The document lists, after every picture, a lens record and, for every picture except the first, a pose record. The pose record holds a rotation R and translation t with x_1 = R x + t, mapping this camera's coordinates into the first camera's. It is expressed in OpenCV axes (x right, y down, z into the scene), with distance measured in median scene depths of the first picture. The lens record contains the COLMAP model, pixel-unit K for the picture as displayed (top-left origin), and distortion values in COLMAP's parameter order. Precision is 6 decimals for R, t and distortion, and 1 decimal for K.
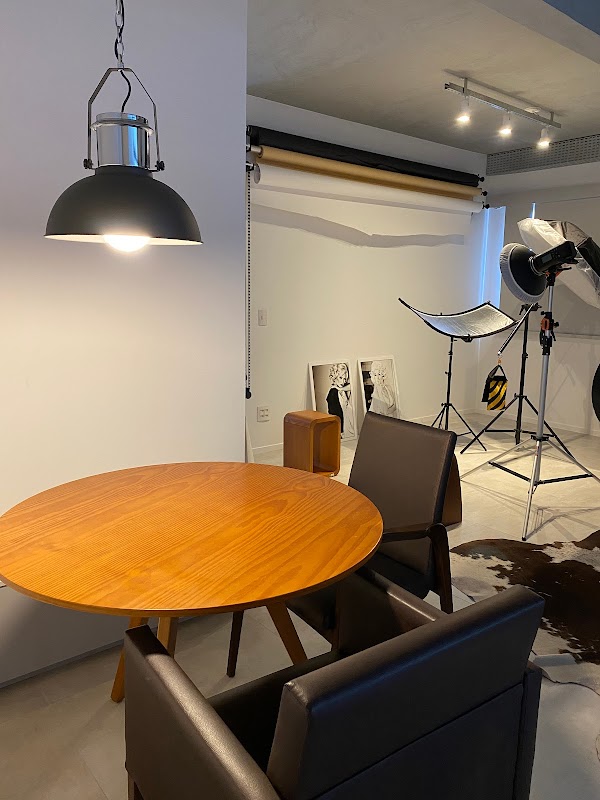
lens RADIAL K [[575.4, 0, 300.0], [0, 575.4, 400.0], [0, 0, 1]] dist [-0.004482, -0.004464]
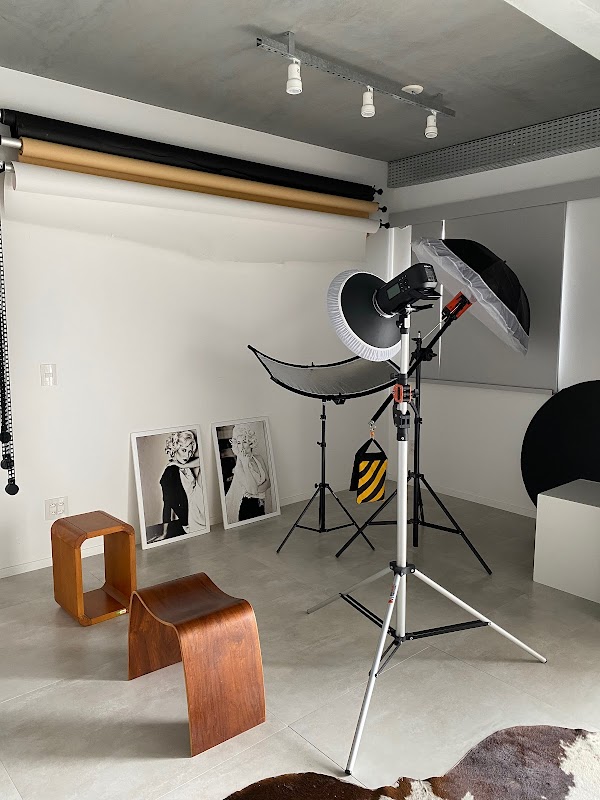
lens RADIAL K [[579.6, 0, 300.0], [0, 579.6, 400.0], [0, 0, 1]] dist [0.007194, 0.002195]
pose [[0.999536, -0.019087, 0.023751, 0.206058], [0.020335, 0.998364, -0.053438, -0.061277], [-0.022693, 0.053896, 0.998289, 0.240668]]
